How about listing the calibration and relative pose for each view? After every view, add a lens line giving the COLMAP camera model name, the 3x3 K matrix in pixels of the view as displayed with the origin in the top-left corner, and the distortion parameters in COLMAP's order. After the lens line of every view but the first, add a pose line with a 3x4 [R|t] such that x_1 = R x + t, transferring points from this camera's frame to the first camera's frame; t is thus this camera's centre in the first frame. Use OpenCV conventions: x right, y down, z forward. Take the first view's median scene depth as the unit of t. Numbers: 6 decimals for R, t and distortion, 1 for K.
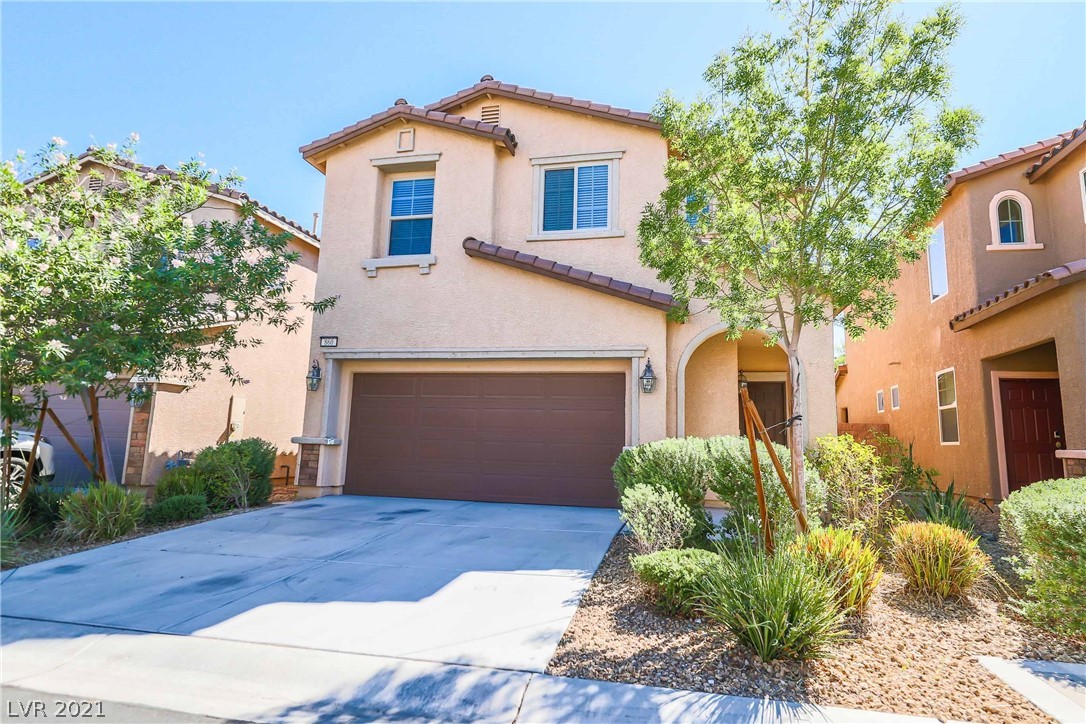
lens RADIAL K [[569.4, 0, 565.3], [0, 569.4, 362.8], [0, 0, 1]] dist [0.005204, -0.000095]
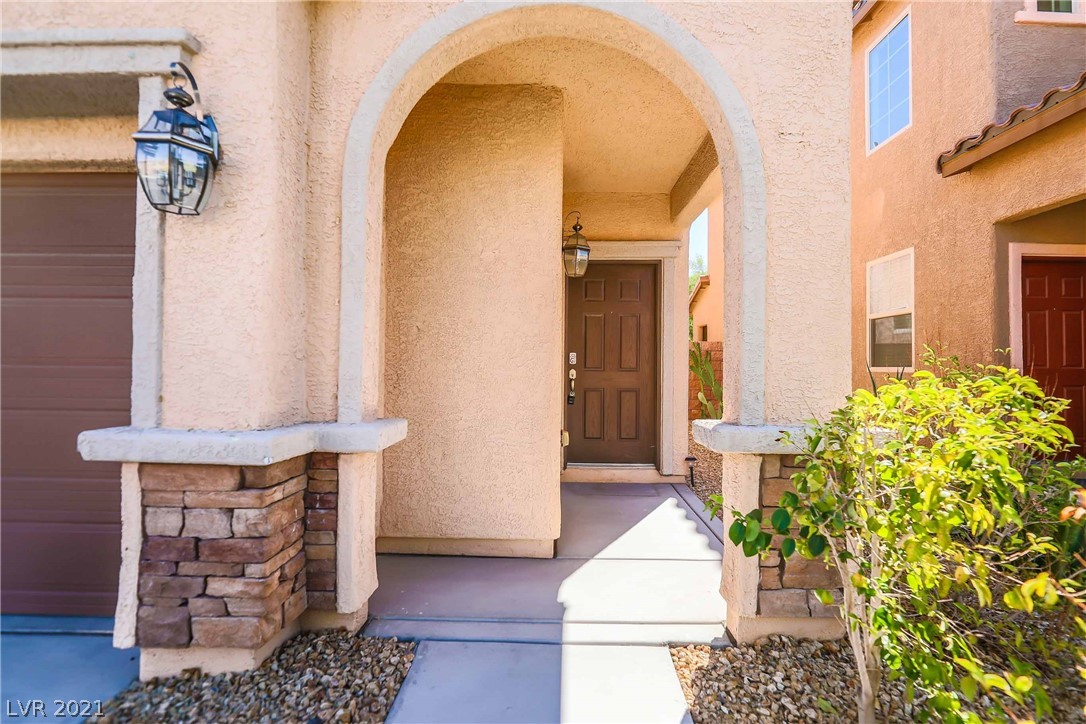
lens RADIAL K [[443.3, 0, 553.1], [0, 443.3, 357.5], [0, 0, 1]] dist [0.001874, -0.004884]
pose [[0.980088, -0.015392, 0.197964, 0.232726], [-0.010126, 0.991819, 0.127247, 0.078624], [-0.198303, -0.126718, 0.971915, 0.687082]]
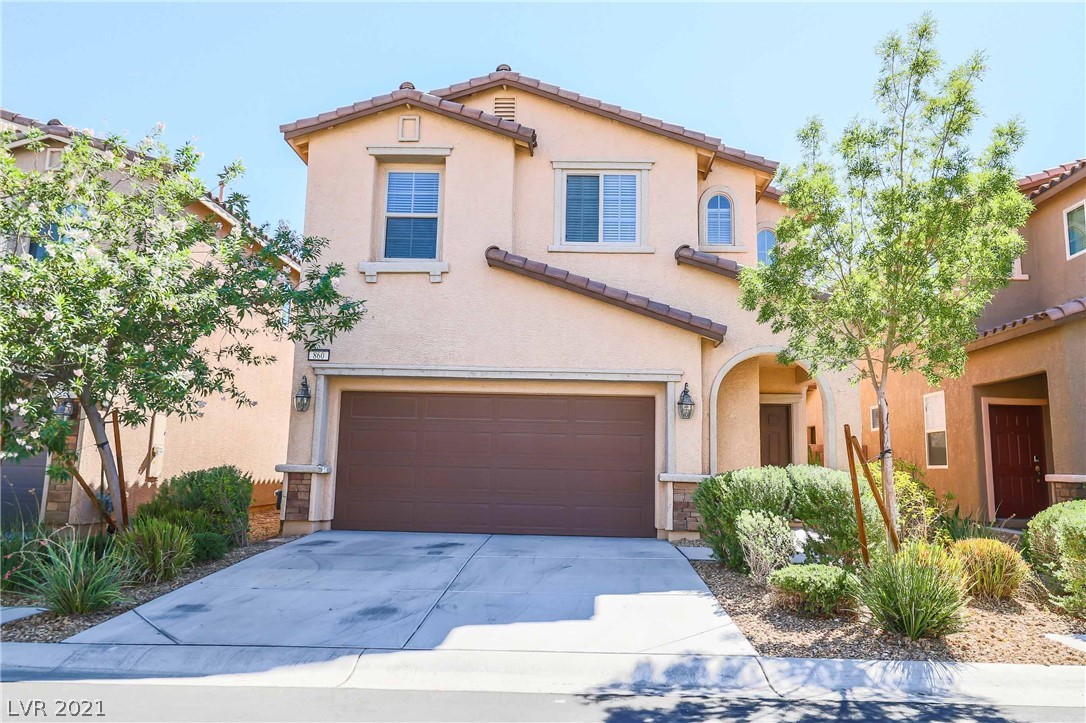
lens RADIAL K [[755.5, 0, 543.0], [0, 755.5, 361.5], [0, 0, 1]] dist [0.002672, 0.006918]
pose [[0.982721, 0.020446, 0.183961, -0.293057], [-0.021775, 0.999749, 0.005204, -0.040978], [-0.183809, -0.009120, 0.982920, -0.199768]]
